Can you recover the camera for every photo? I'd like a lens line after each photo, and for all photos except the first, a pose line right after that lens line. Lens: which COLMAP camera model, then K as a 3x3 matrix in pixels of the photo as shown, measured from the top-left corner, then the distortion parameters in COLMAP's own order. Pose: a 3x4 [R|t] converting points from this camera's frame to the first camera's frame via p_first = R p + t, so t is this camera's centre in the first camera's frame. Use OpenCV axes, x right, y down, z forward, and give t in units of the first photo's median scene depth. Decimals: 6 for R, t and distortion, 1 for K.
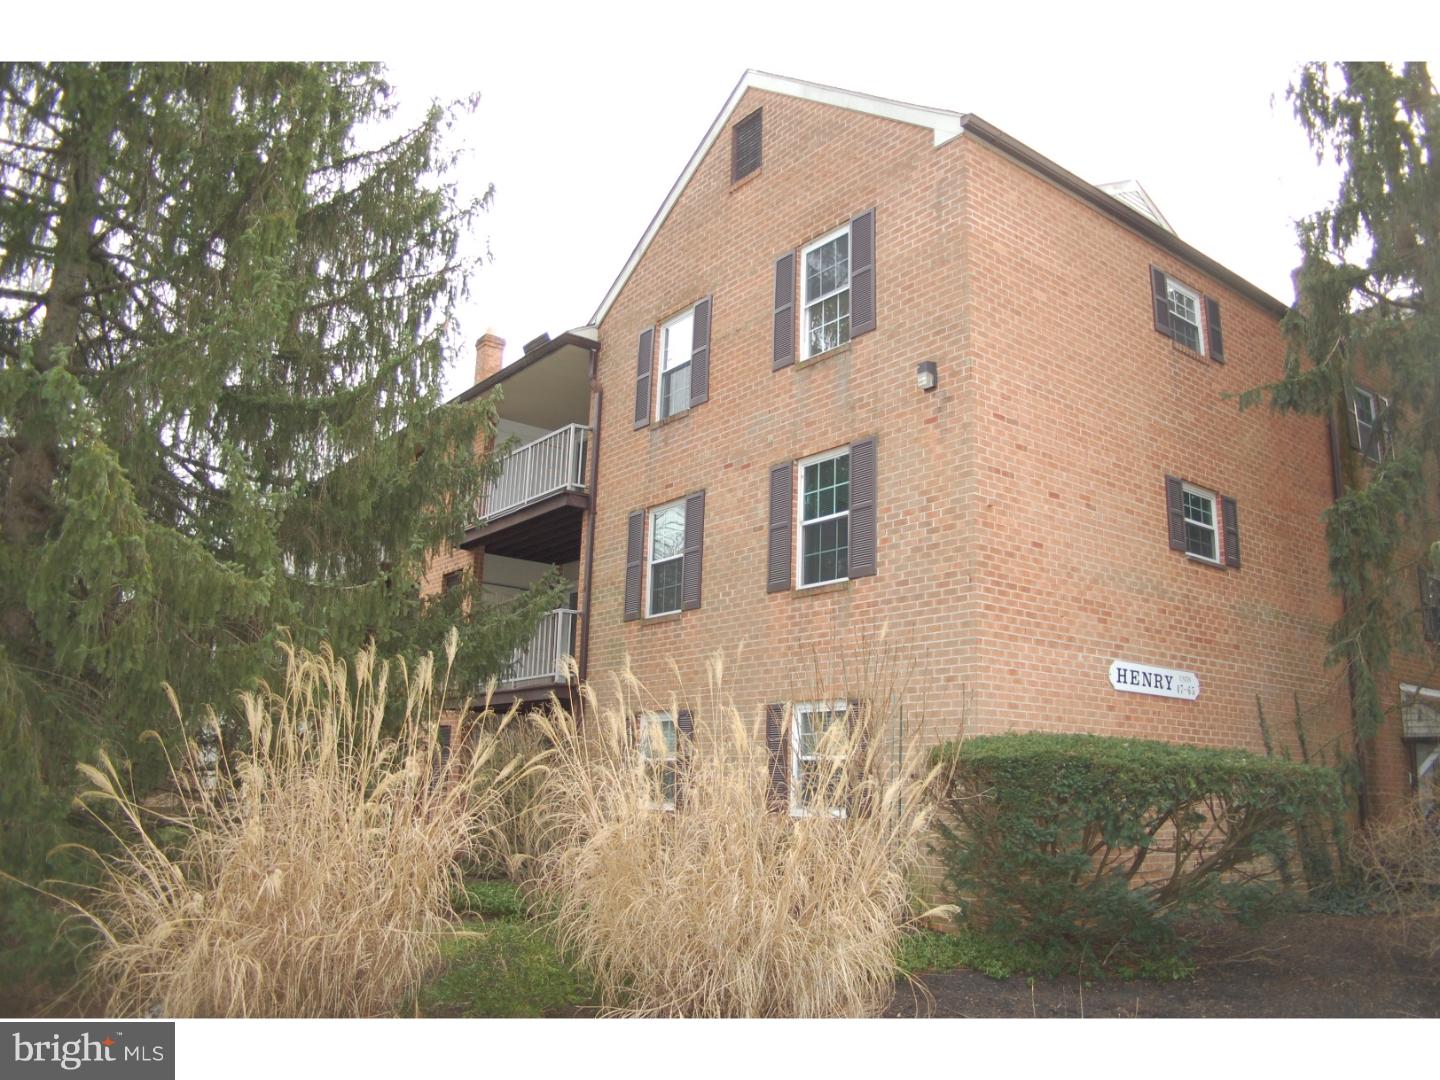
lens RADIAL K [[1160.5, 0, 720.0], [0, 1160.5, 540.0], [0, 0, 1]] dist [-0.150765, 0.157791]
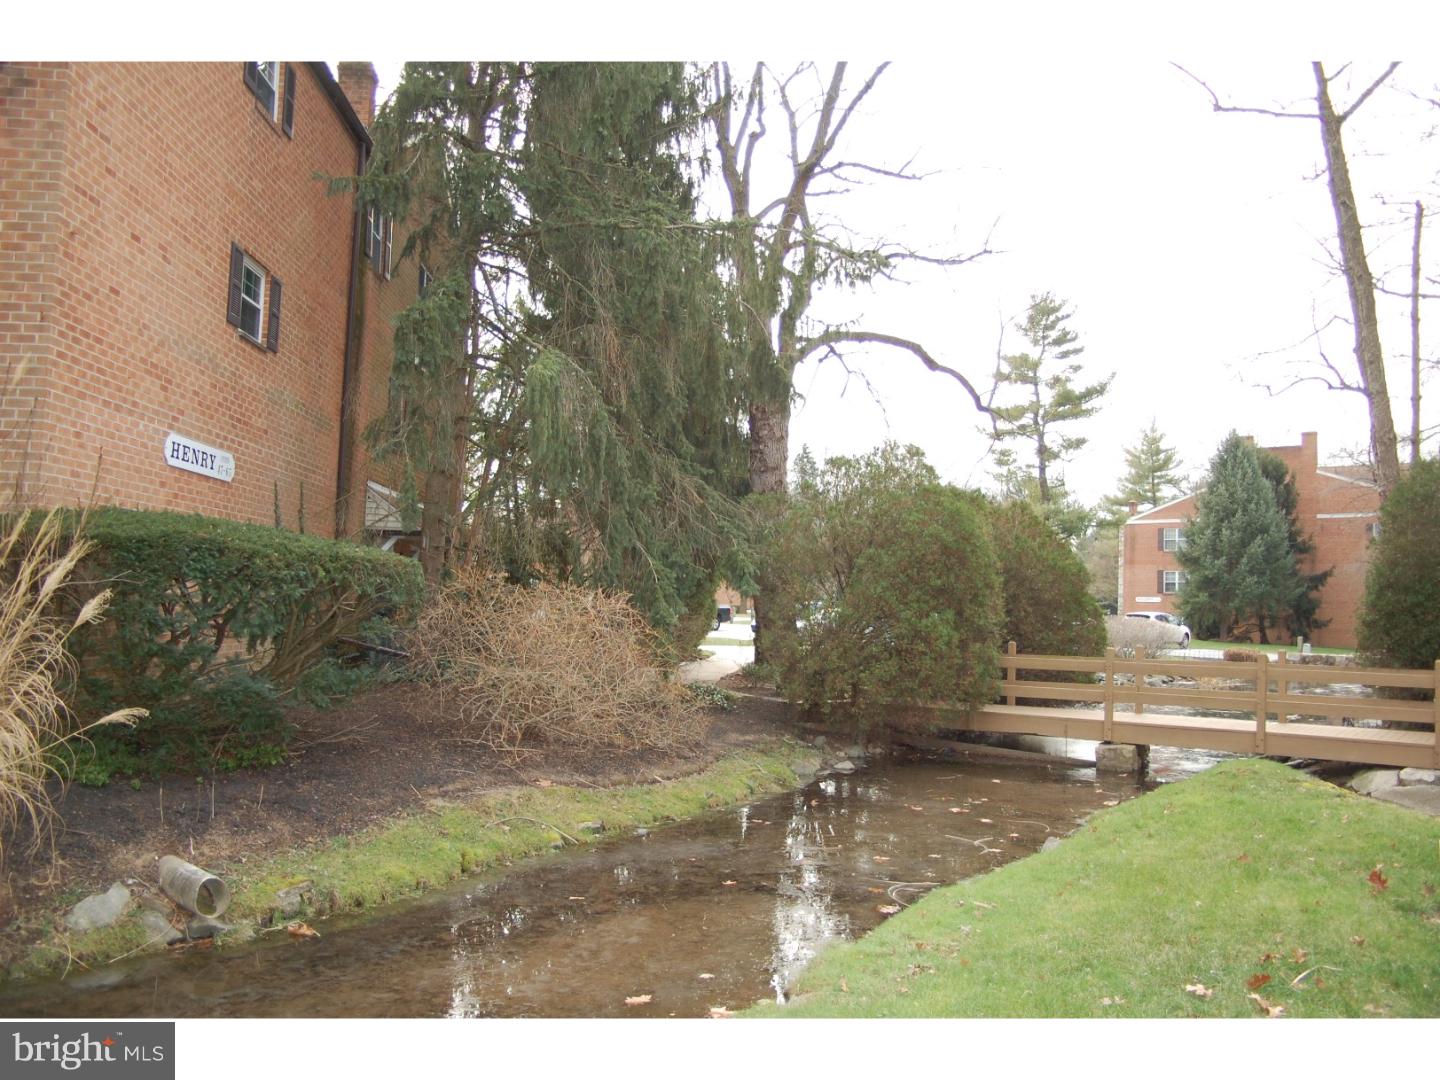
lens RADIAL K [[1160.5, 0, 720.0], [0, 1160.5, 540.0], [0, 0, 1]] dist [-0.150765, 0.157791]
pose [[0.573943, 0.031277, 0.818298, -0.129248], [-0.188778, 0.977409, 0.095047, 0.018572], [-0.796839, -0.209028, 0.566881, 0.108074]]
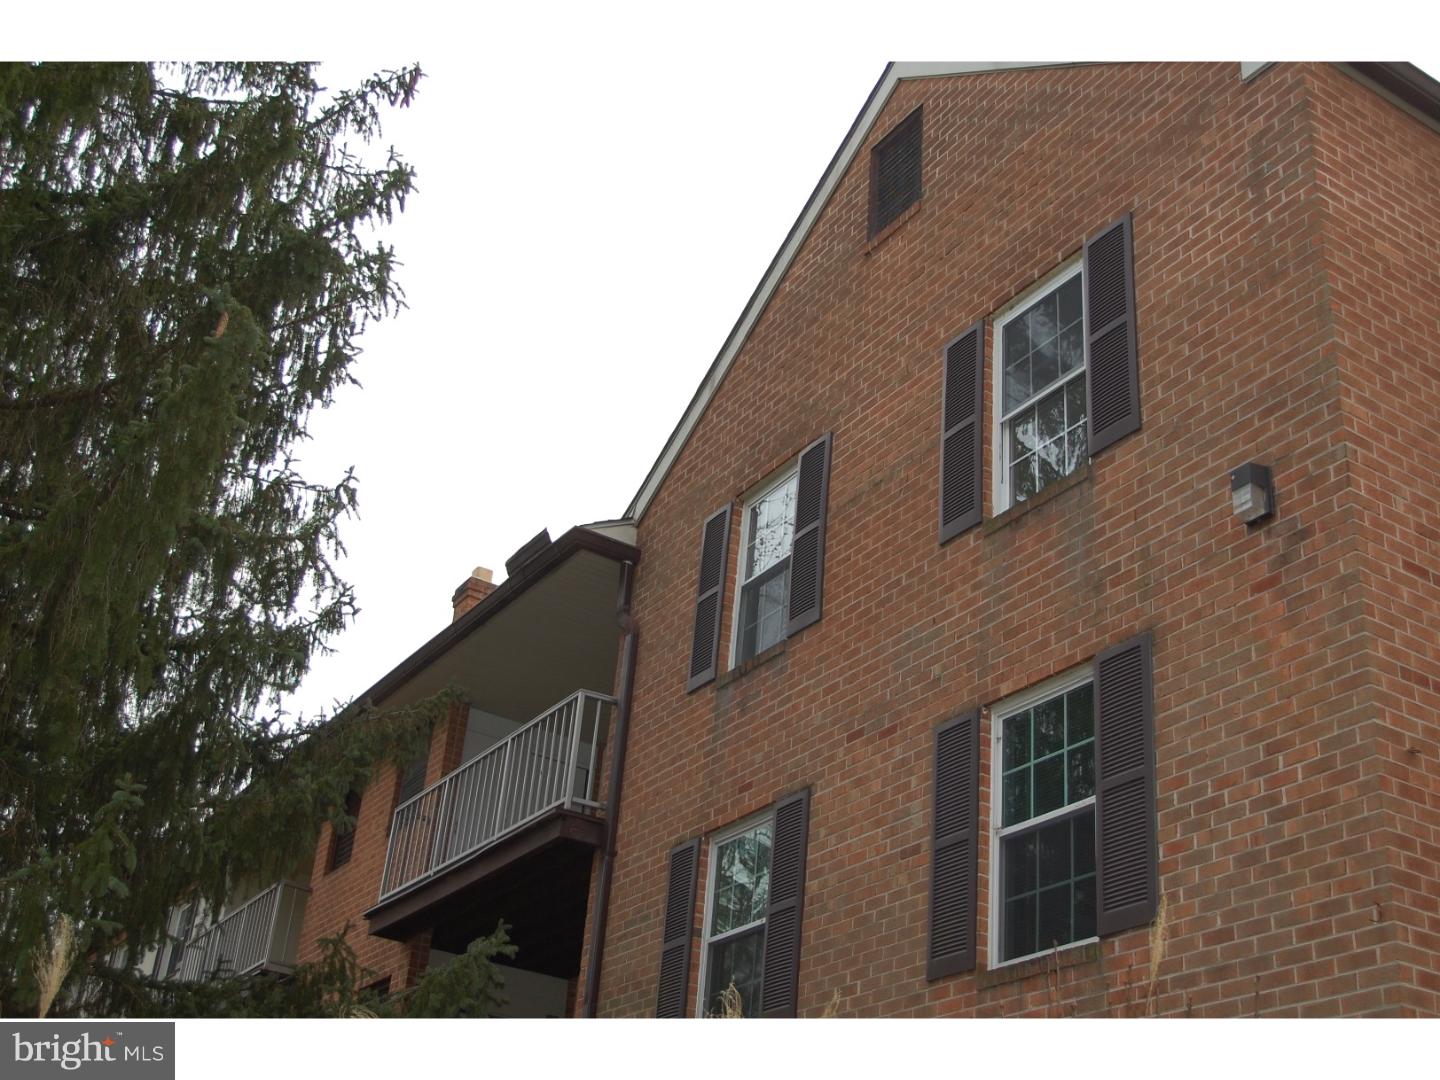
lens RADIAL K [[1729.7, 0, 720.0], [0, 1729.7, 540.0], [0, 0, 1]] dist [-0.092928, 0.065962]
pose [[0.993580, -0.003955, -0.113061, 0.036925], [-0.027734, 0.960378, -0.277317, 0.070207], [0.109678, 0.278673, 0.954103, 0.273071]]
